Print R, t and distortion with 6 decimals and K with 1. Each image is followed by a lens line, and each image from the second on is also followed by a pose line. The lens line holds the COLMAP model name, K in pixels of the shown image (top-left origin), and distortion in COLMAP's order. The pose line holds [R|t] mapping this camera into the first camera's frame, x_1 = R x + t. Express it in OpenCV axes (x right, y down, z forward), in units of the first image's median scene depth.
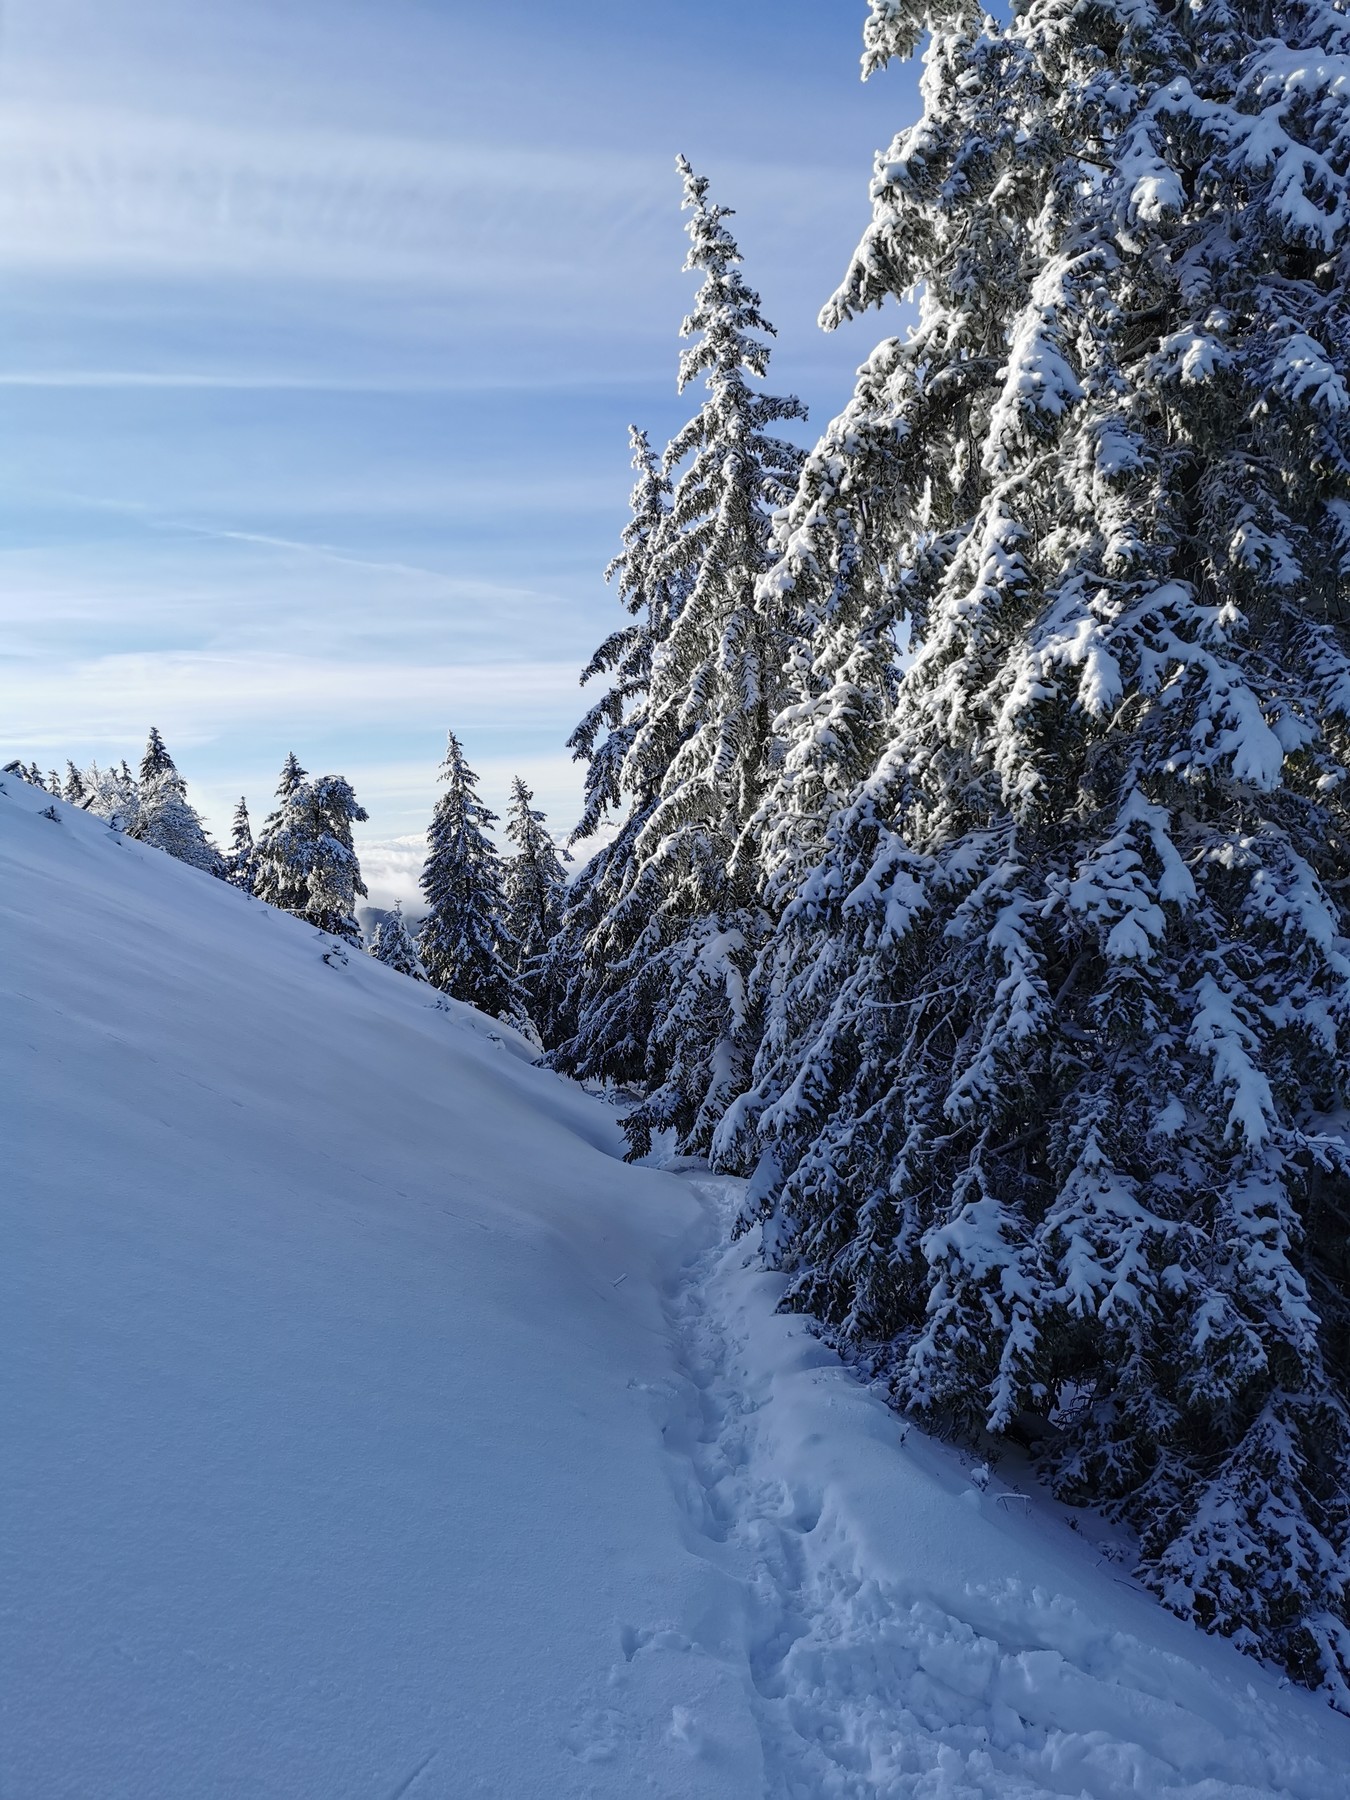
lens RADIAL K [[1382.2, 0, 674.0], [0, 1382.2, 900.4], [0, 0, 1]] dist [-0.007474, 0.001039]
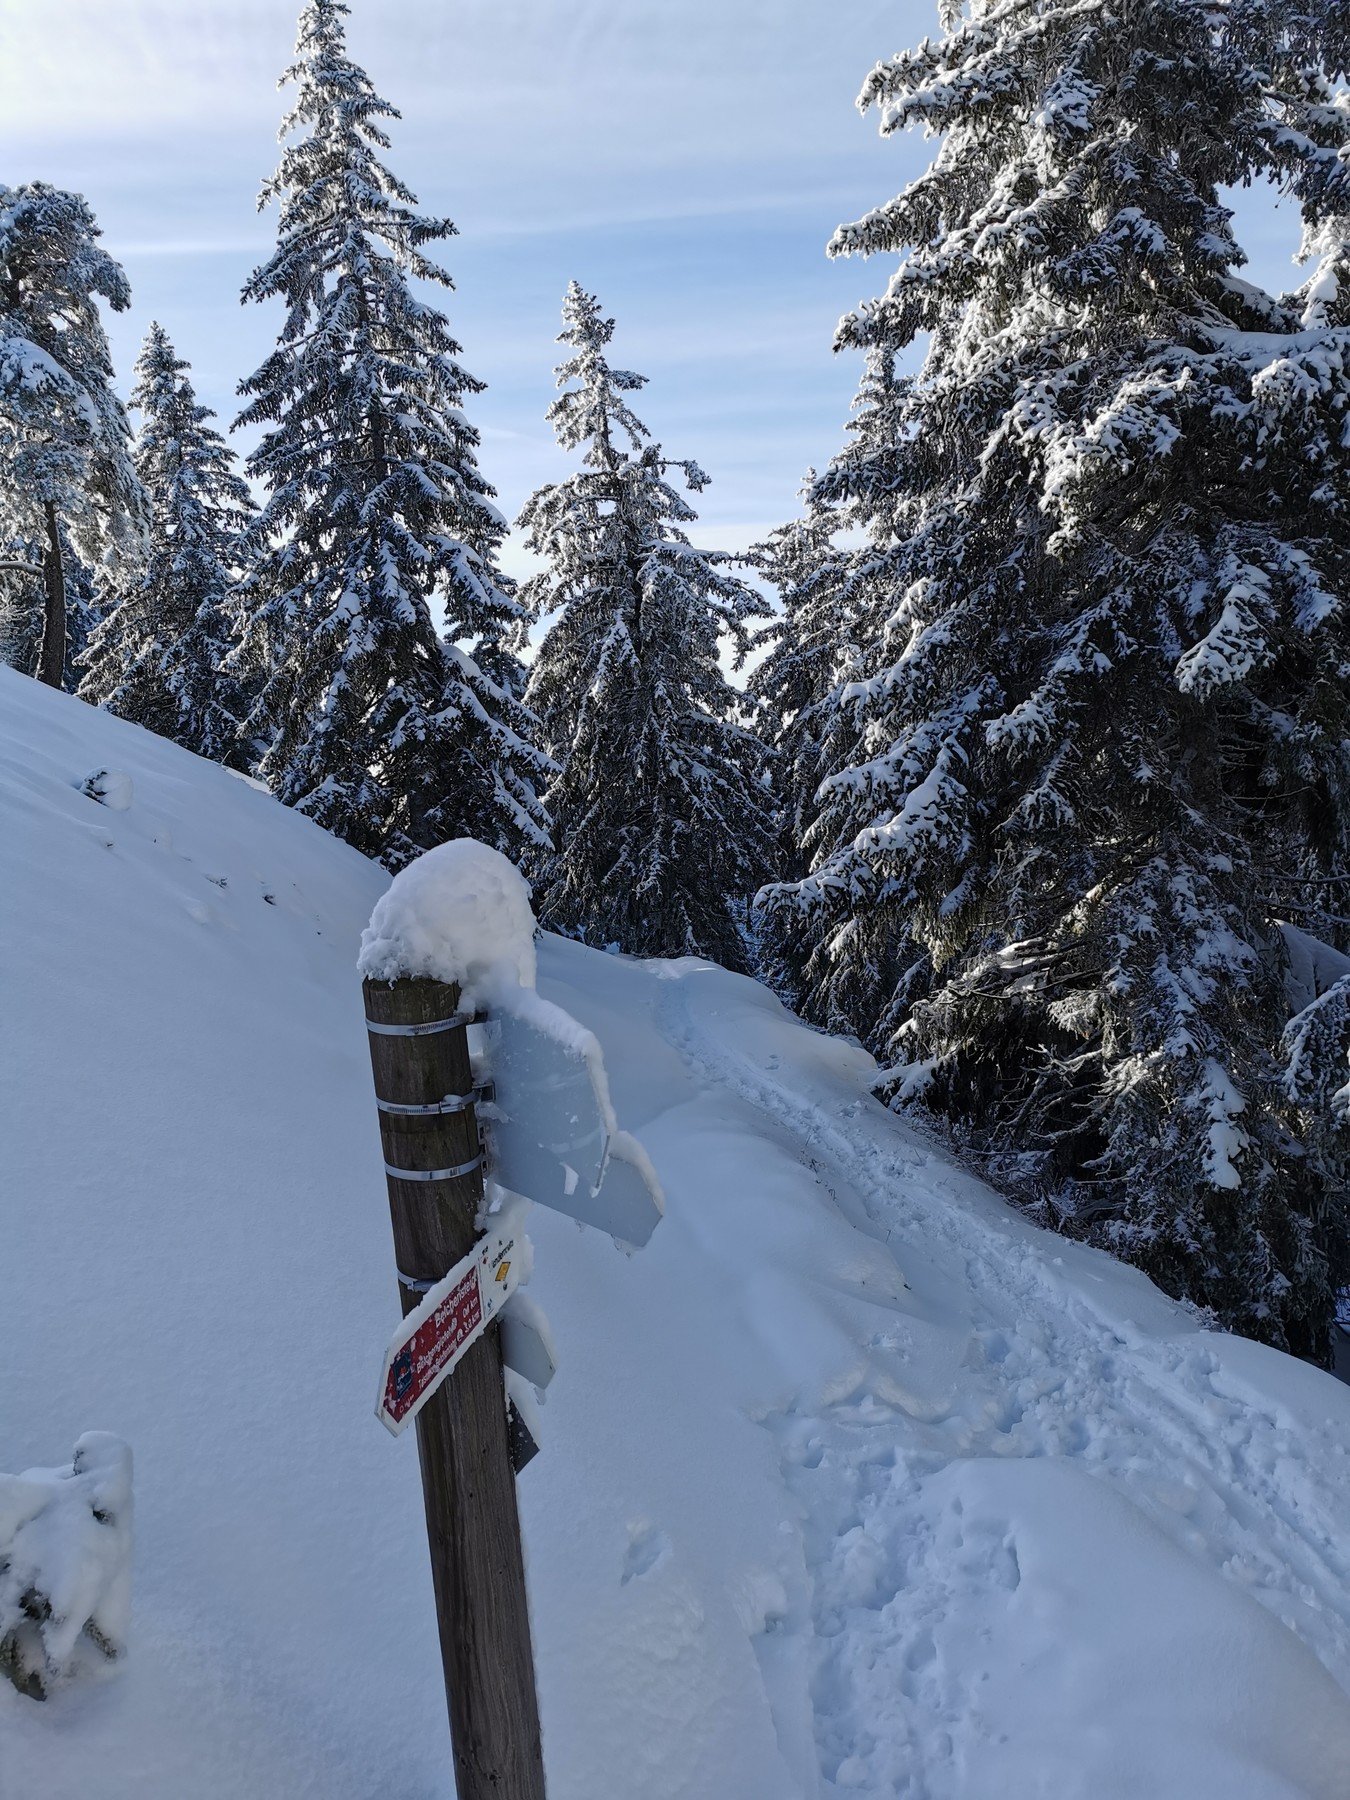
lens RADIAL K [[1382.2, 0, 675.1], [0, 1382.2, 901.5], [0, 0, 1]] dist [-0.007474, 0.001039]
pose [[0.990516, 0.014553, -0.136622, -0.023389], [-0.001579, 0.995514, 0.094596, 0.059632], [0.137385, -0.093483, 0.986096, 0.575330]]
